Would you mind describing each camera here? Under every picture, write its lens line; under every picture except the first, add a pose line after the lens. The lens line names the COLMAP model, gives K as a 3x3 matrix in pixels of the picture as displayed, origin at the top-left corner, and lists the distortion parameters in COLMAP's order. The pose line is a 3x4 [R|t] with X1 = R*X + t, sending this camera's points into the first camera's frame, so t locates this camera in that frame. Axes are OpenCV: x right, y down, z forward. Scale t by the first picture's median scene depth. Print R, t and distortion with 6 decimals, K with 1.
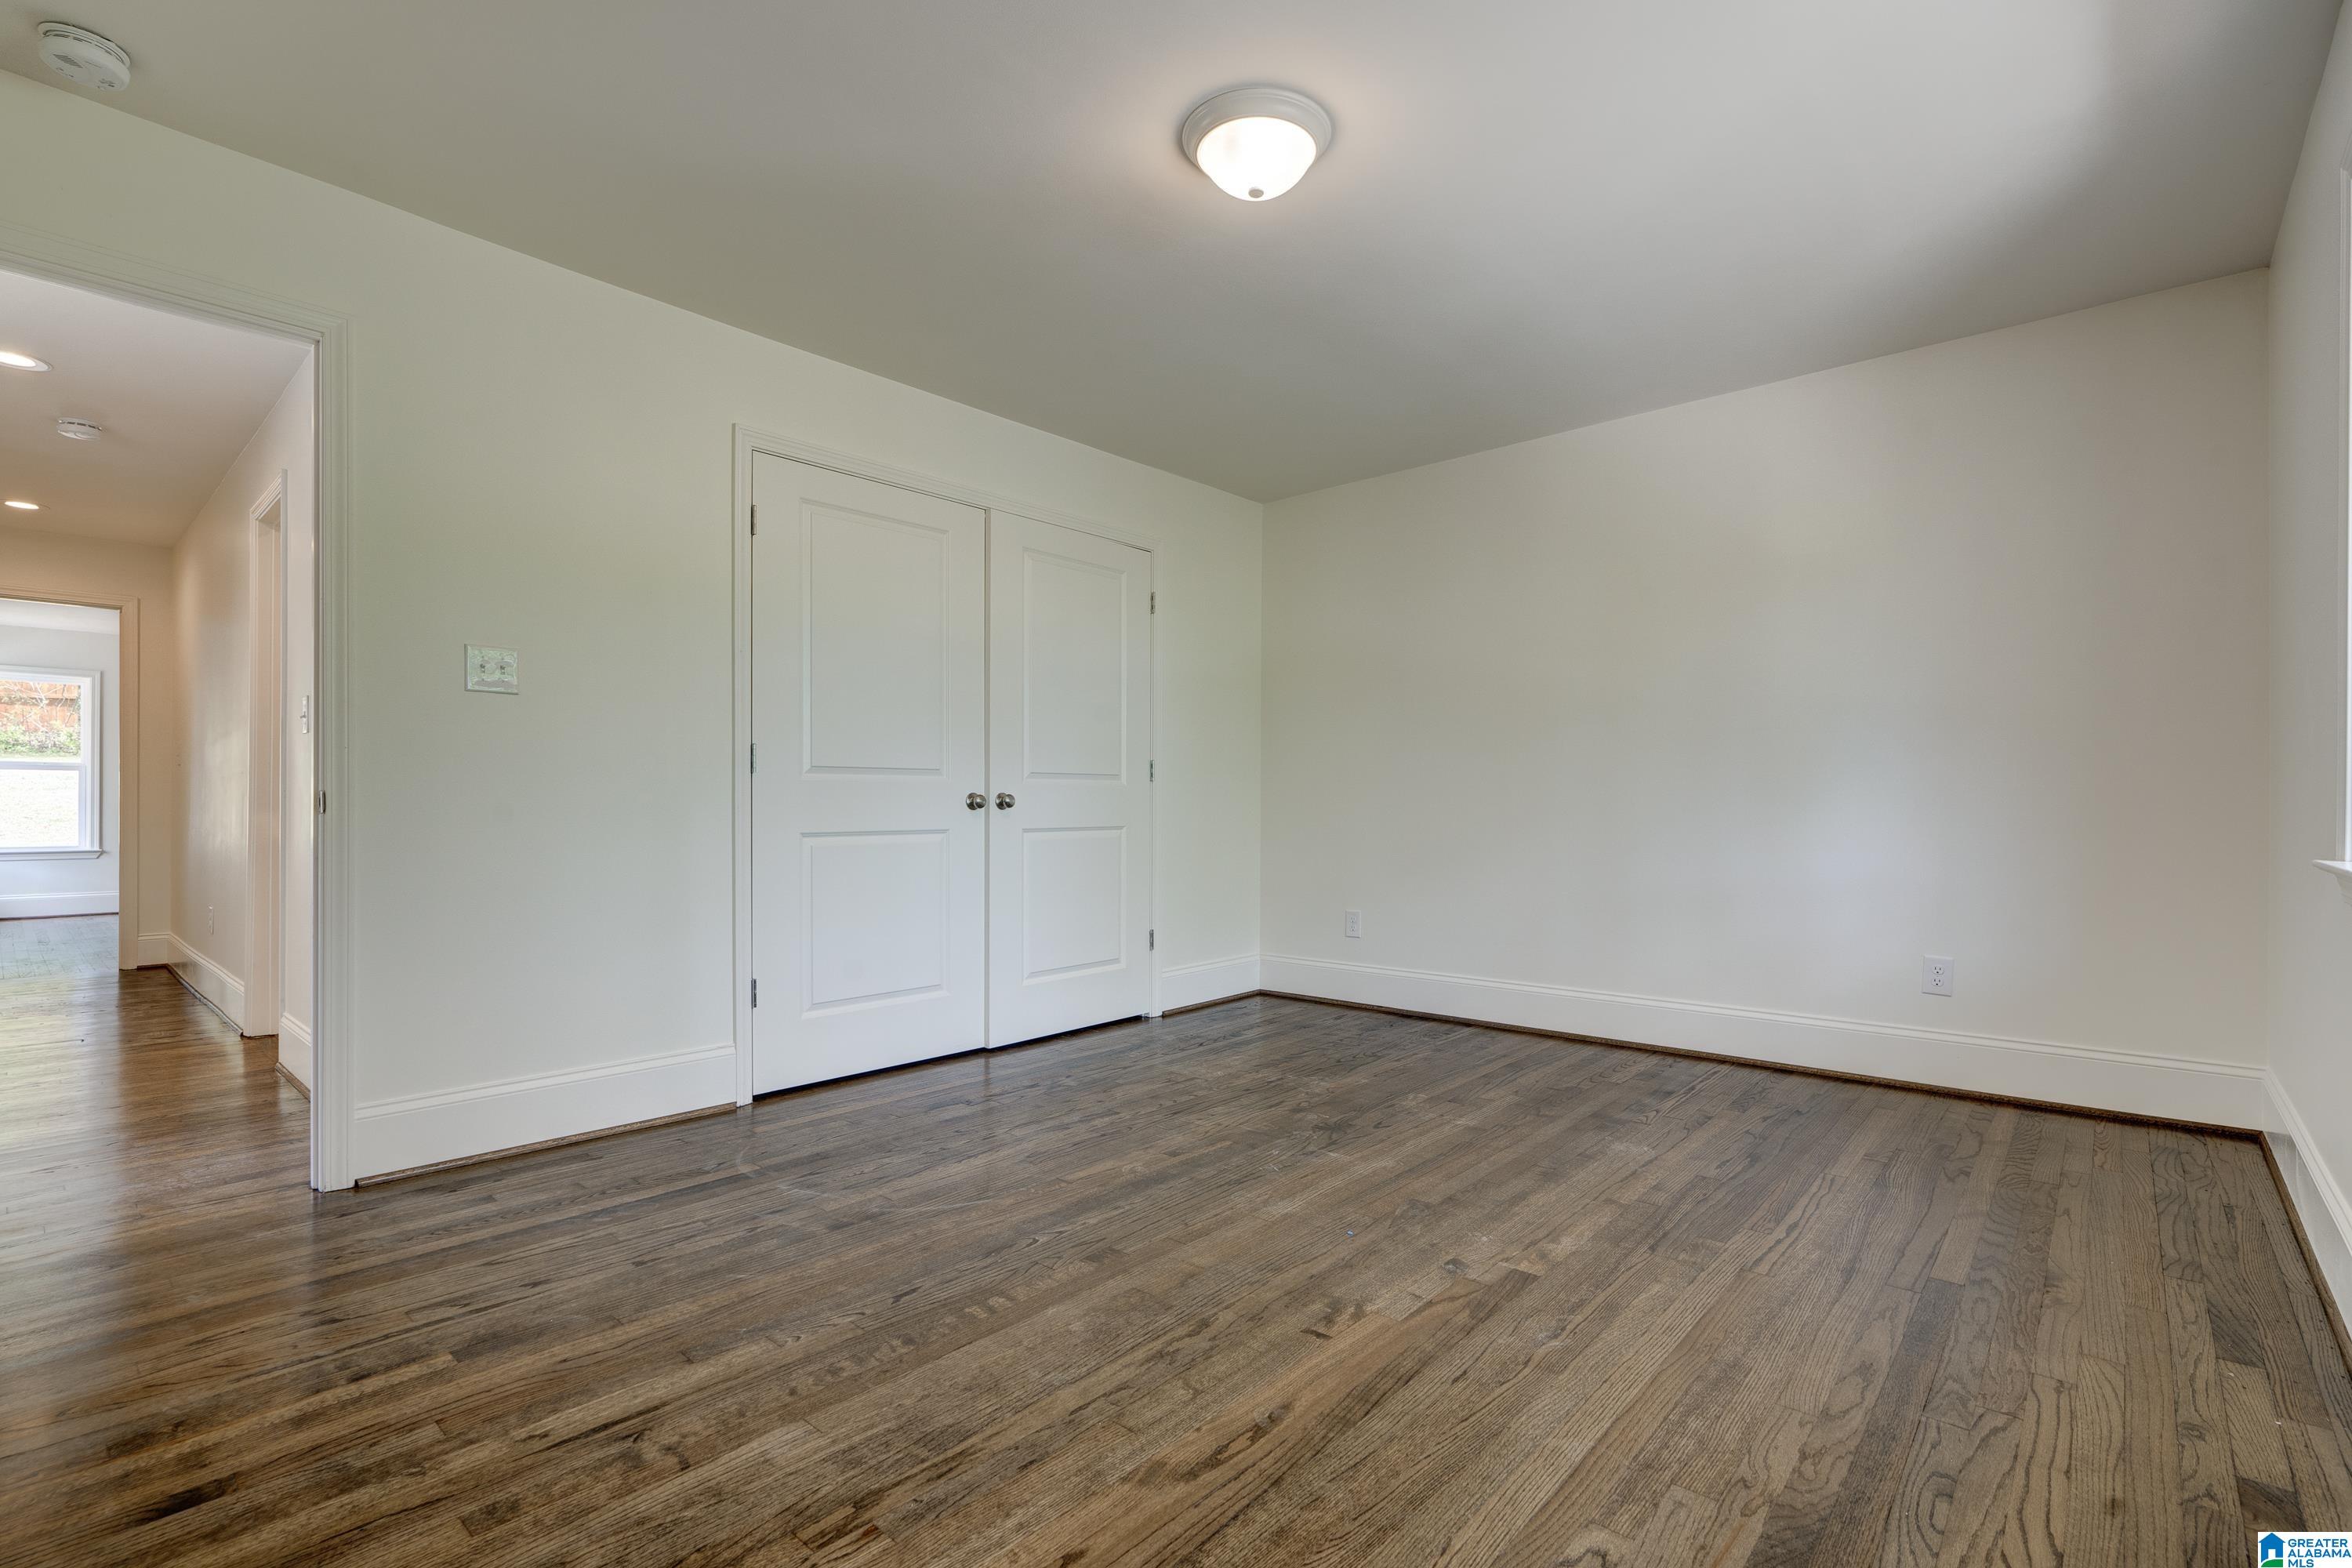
lens RADIAL K [[1053.4, 0, 1185.7], [0, 1053.4, 794.4], [0, 0, 1]] dist [-0.008271, 0.003130]
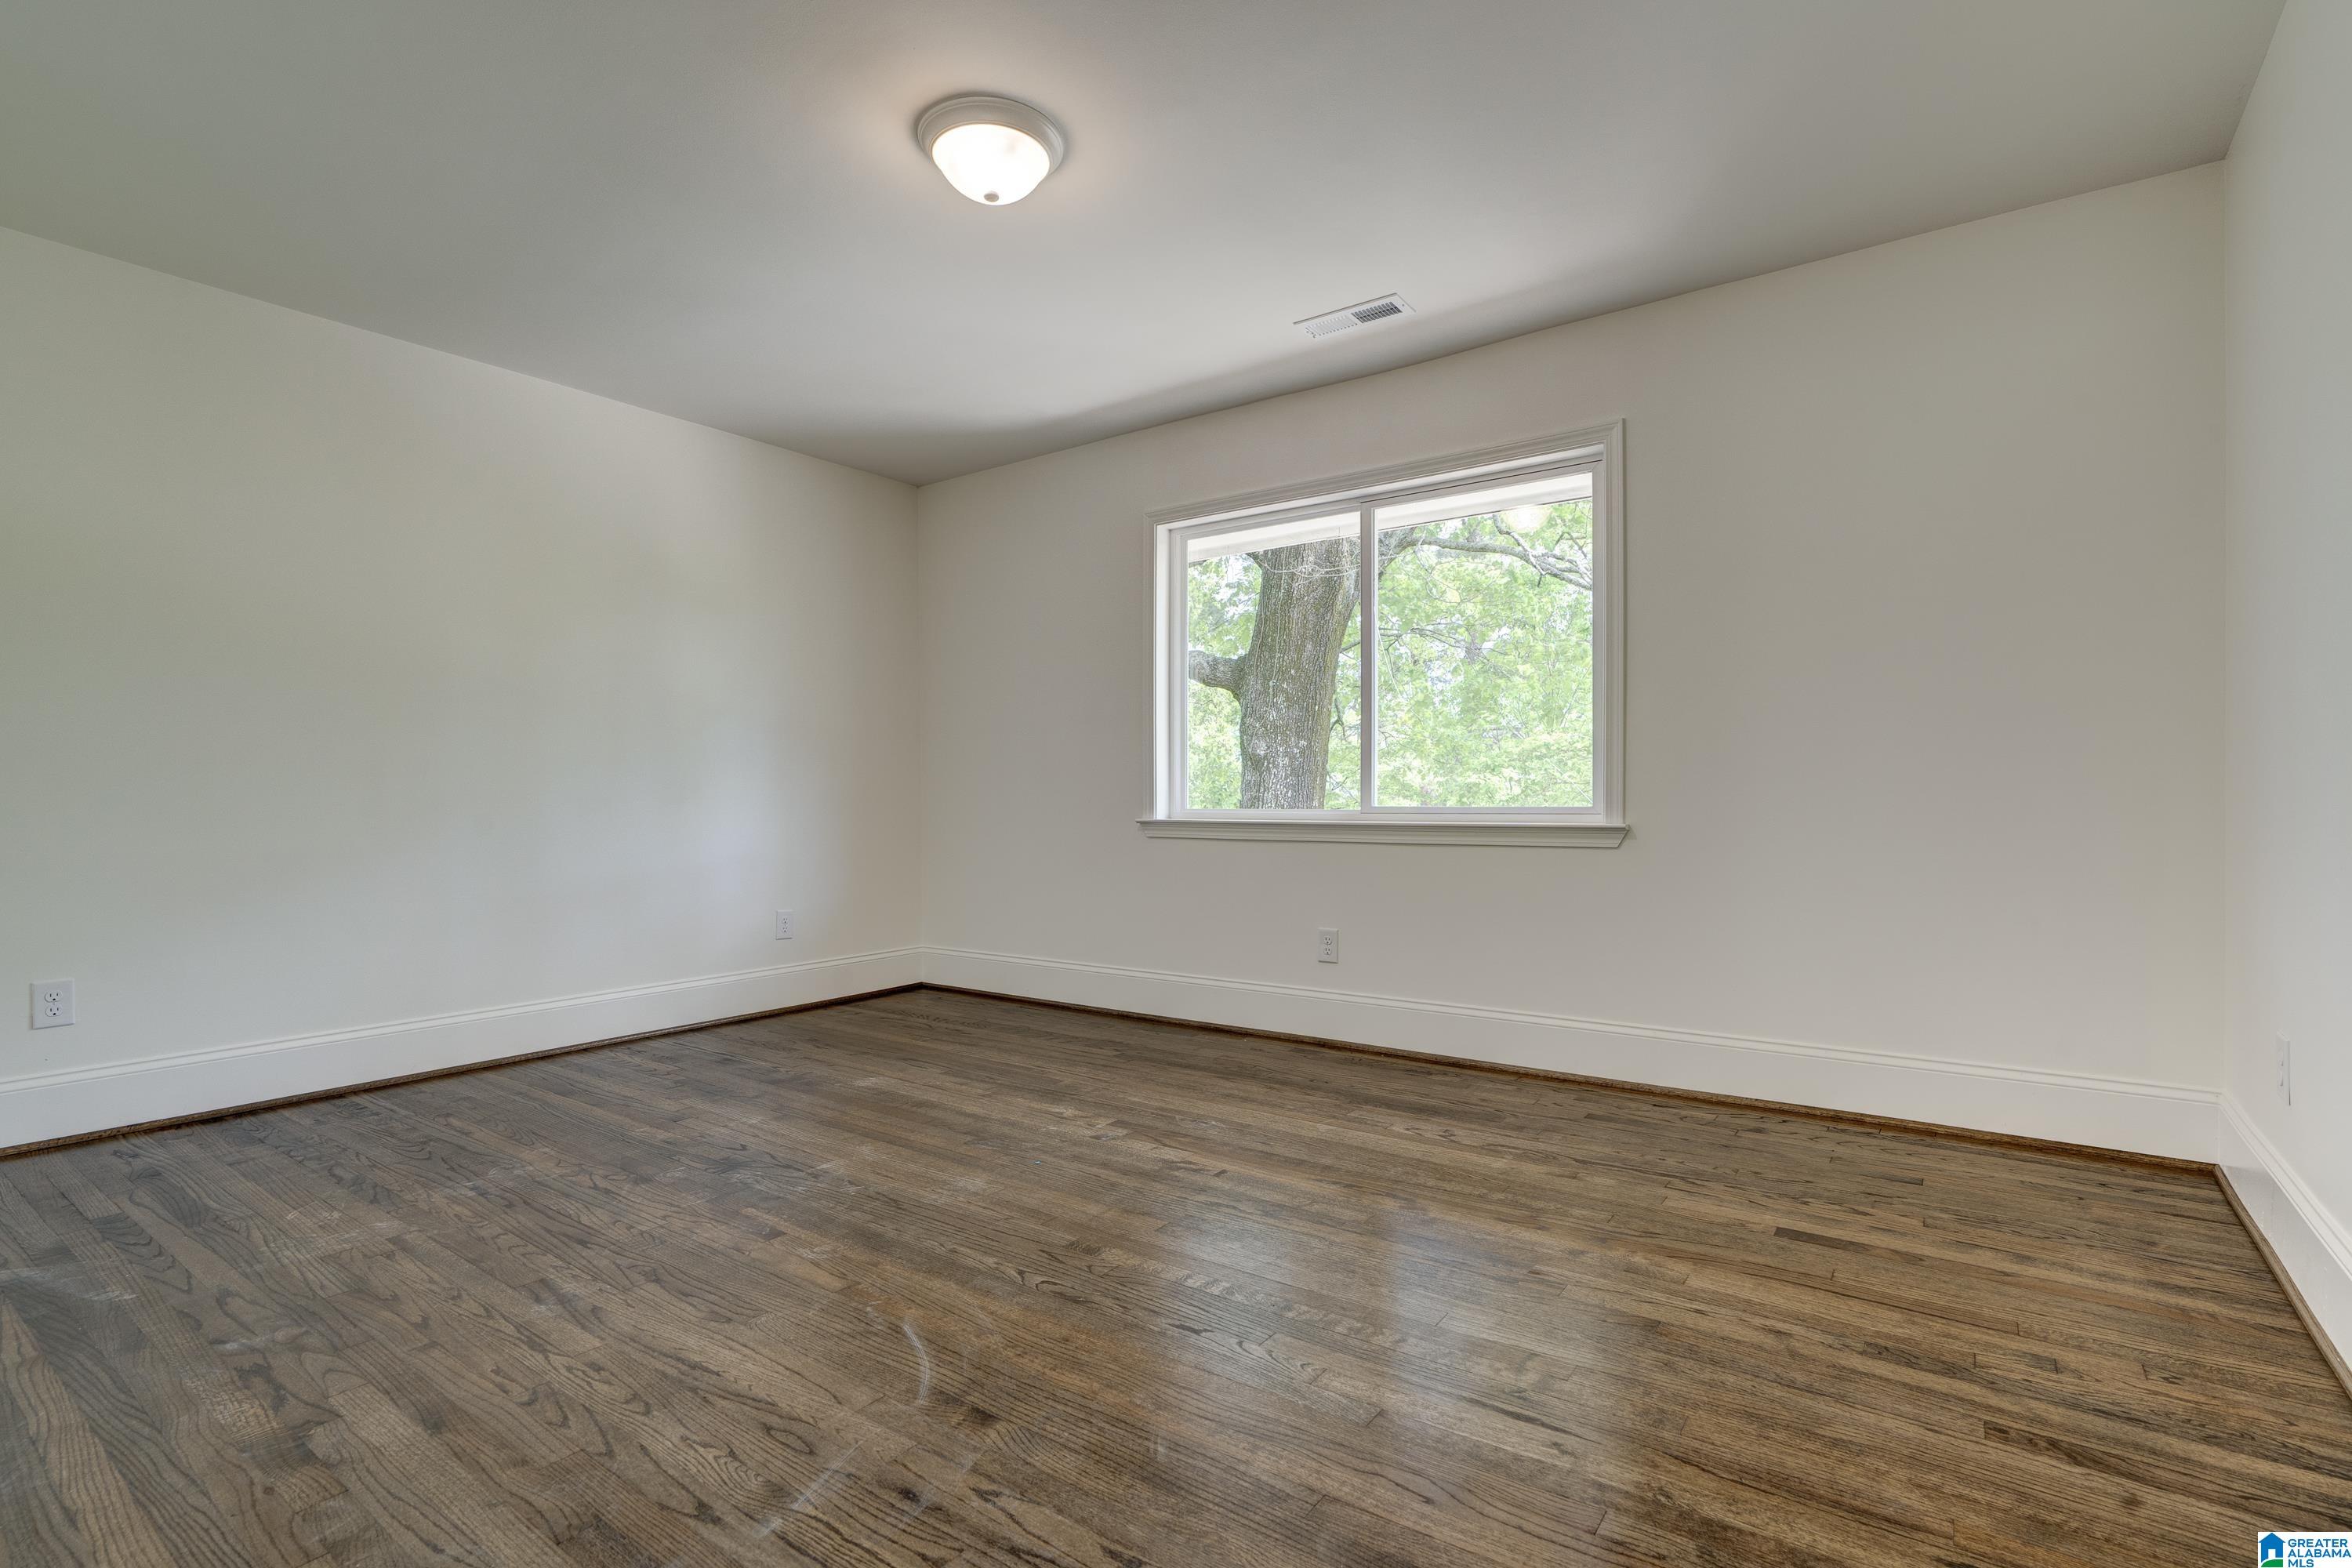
lens RADIAL K [[1053.4, 0, 1193.0], [0, 1053.4, 789.7], [0, 0, 1]] dist [-0.008271, 0.003130]
pose [[-0.081726, 0.008546, 0.996618, -1.022730], [-0.006829, 0.999935, -0.009135, 0.016658], [-0.996631, -0.007553, -0.081663, 0.935540]]
